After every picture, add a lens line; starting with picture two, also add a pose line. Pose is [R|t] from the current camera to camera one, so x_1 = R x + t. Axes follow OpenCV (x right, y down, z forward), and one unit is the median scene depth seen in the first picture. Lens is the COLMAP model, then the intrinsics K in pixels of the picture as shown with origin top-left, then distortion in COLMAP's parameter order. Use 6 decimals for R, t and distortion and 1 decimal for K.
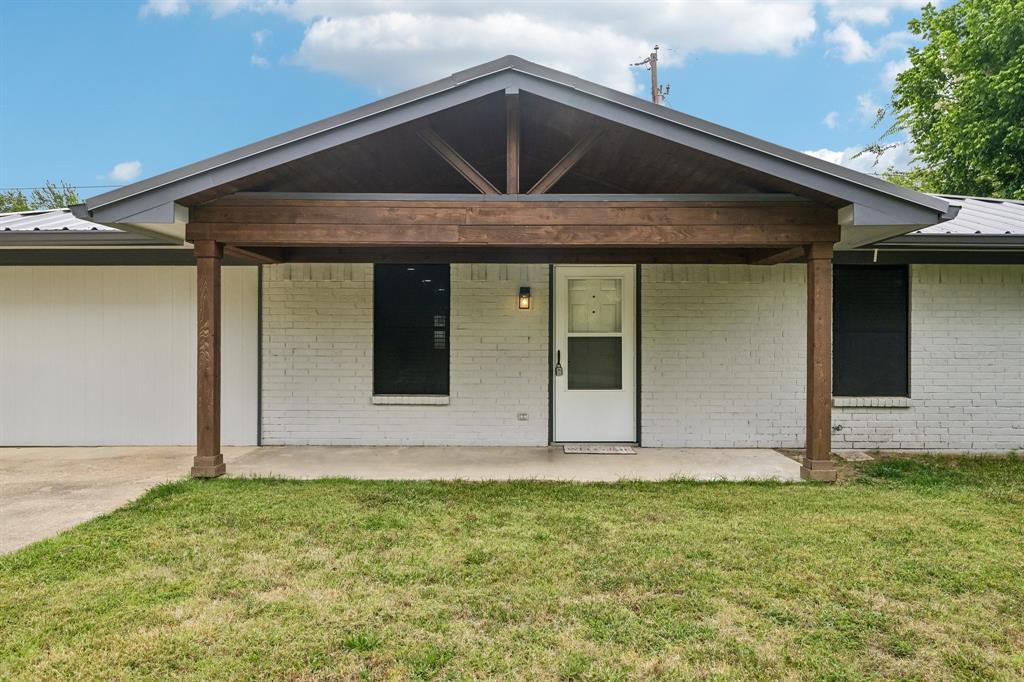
lens RADIAL K [[722.1, 0, 517.3], [0, 722.1, 335.6], [0, 0, 1]] dist [-0.035873, -0.002150]
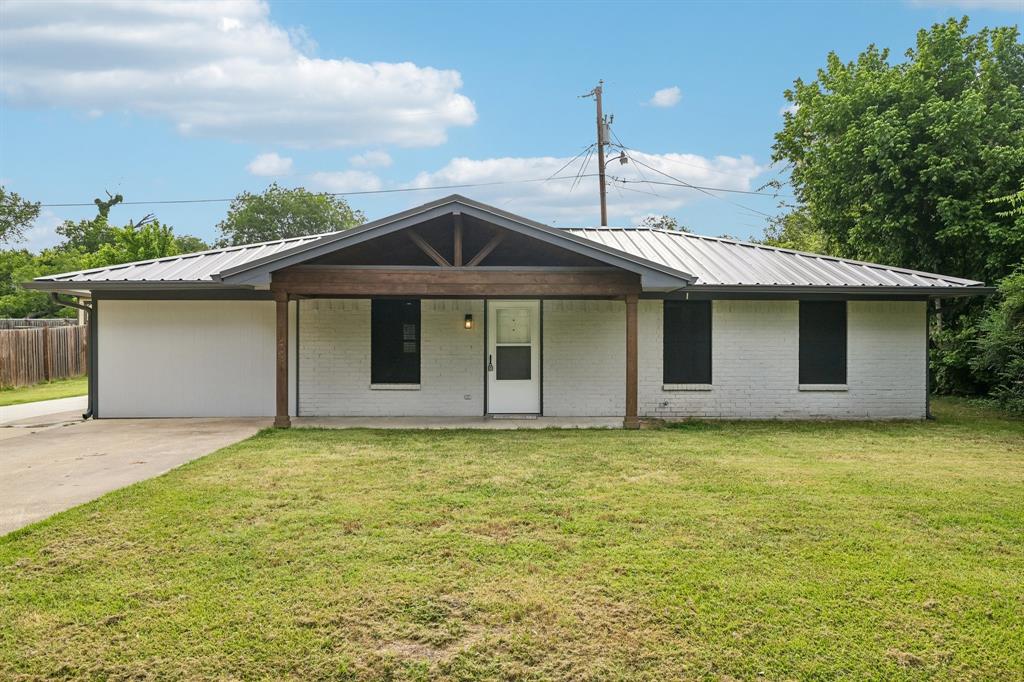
lens RADIAL K [[777.4, 0, 506.7], [0, 777.4, 339.8], [0, 0, 1]] dist [-0.012723, -0.000830]
pose [[0.999575, -0.001534, 0.029115, 0.043869], [0.001480, 0.999997, 0.001879, -0.015158], [-0.029117, -0.001835, 0.999574, -0.689266]]
